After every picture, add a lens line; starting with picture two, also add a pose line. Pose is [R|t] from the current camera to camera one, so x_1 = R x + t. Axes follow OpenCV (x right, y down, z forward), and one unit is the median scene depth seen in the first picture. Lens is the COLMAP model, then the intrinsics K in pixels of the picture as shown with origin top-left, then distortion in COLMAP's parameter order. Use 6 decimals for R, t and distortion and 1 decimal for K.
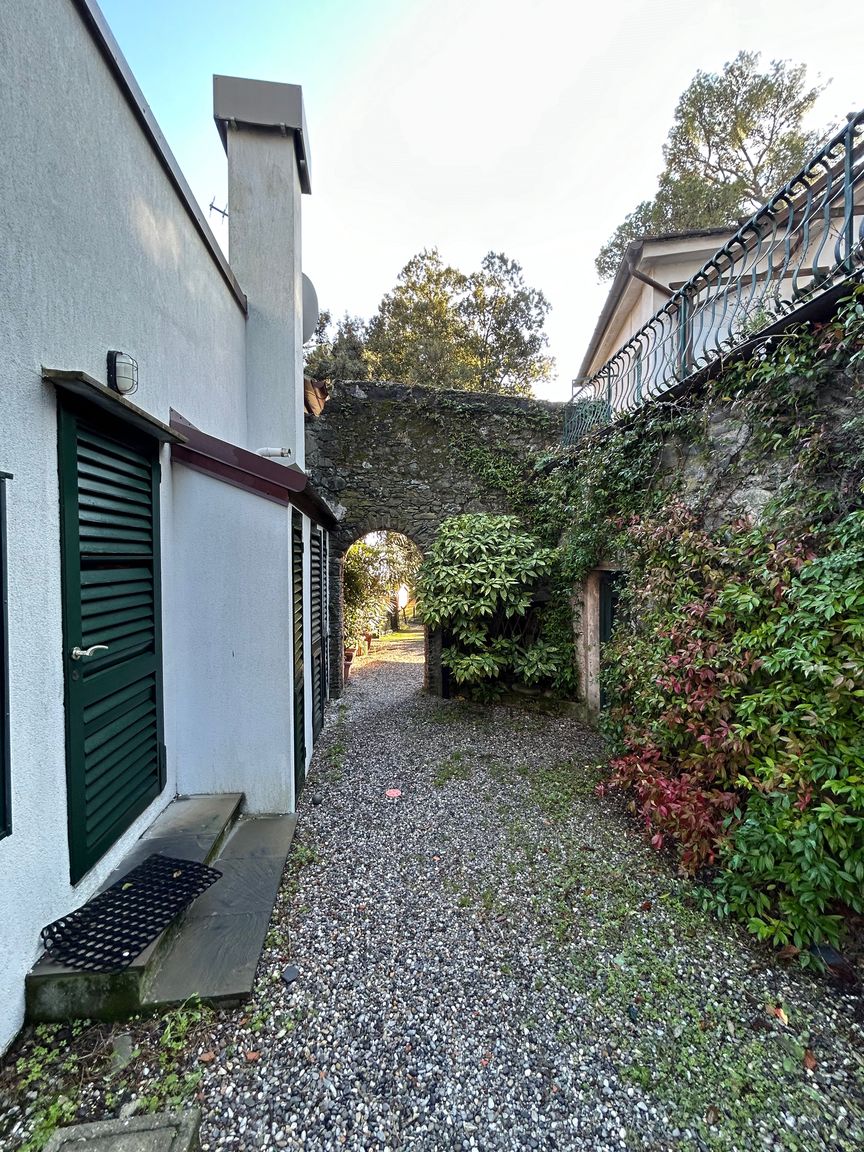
lens RADIAL K [[463.4, 0, 436.5], [0, 463.4, 570.8], [0, 0, 1]] dist [0.000814, -0.003088]
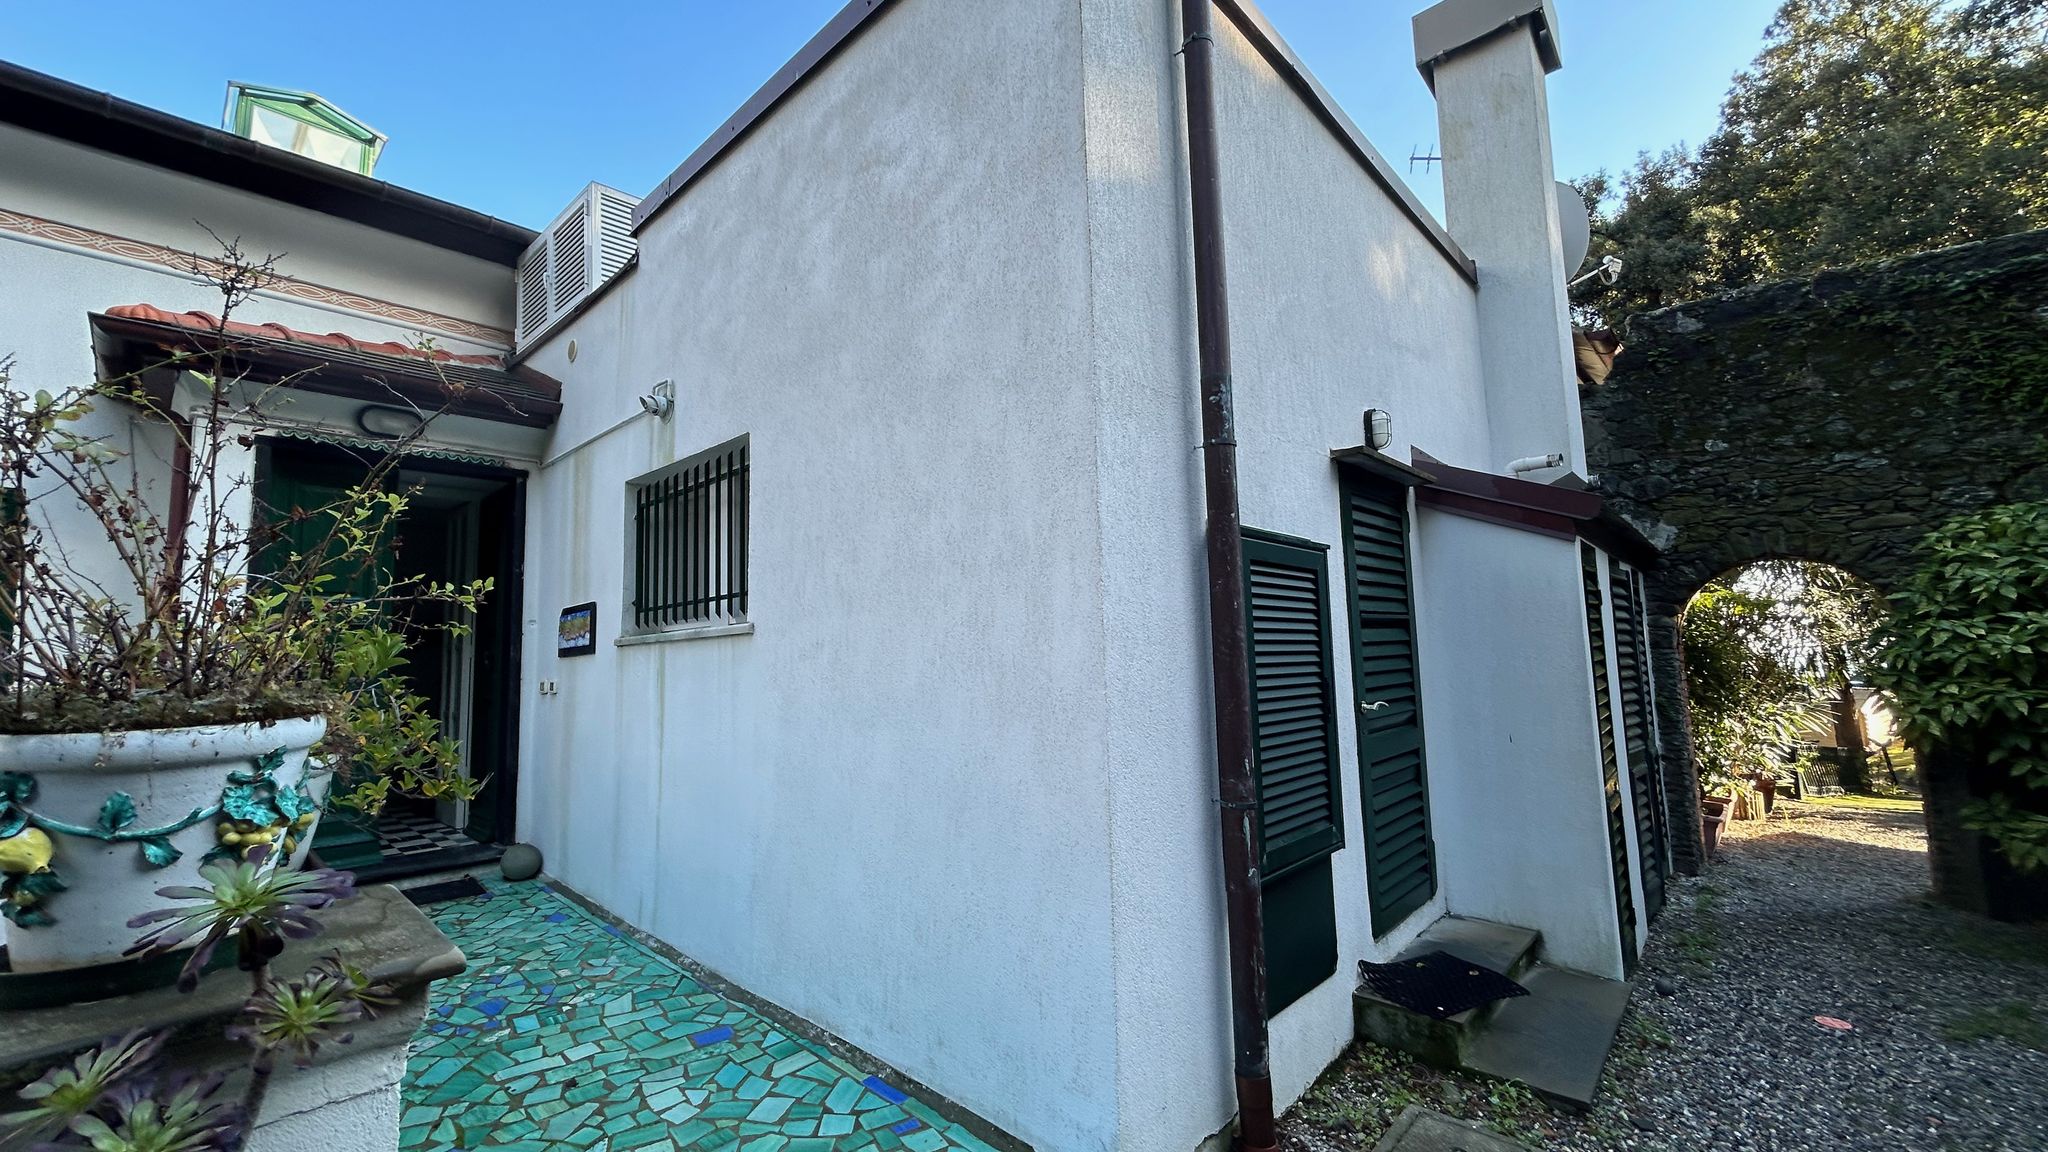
lens RADIAL K [[818.9, 0, 1020.6], [0, 818.9, 571.6], [0, 0, 1]] dist [0.001270, 0.000345]
pose [[0.637889, -0.094941, -0.764254, 0.058834], [0.010504, 0.993352, -0.114634, 0.026742], [0.770057, 0.065096, 0.634645, -0.272545]]
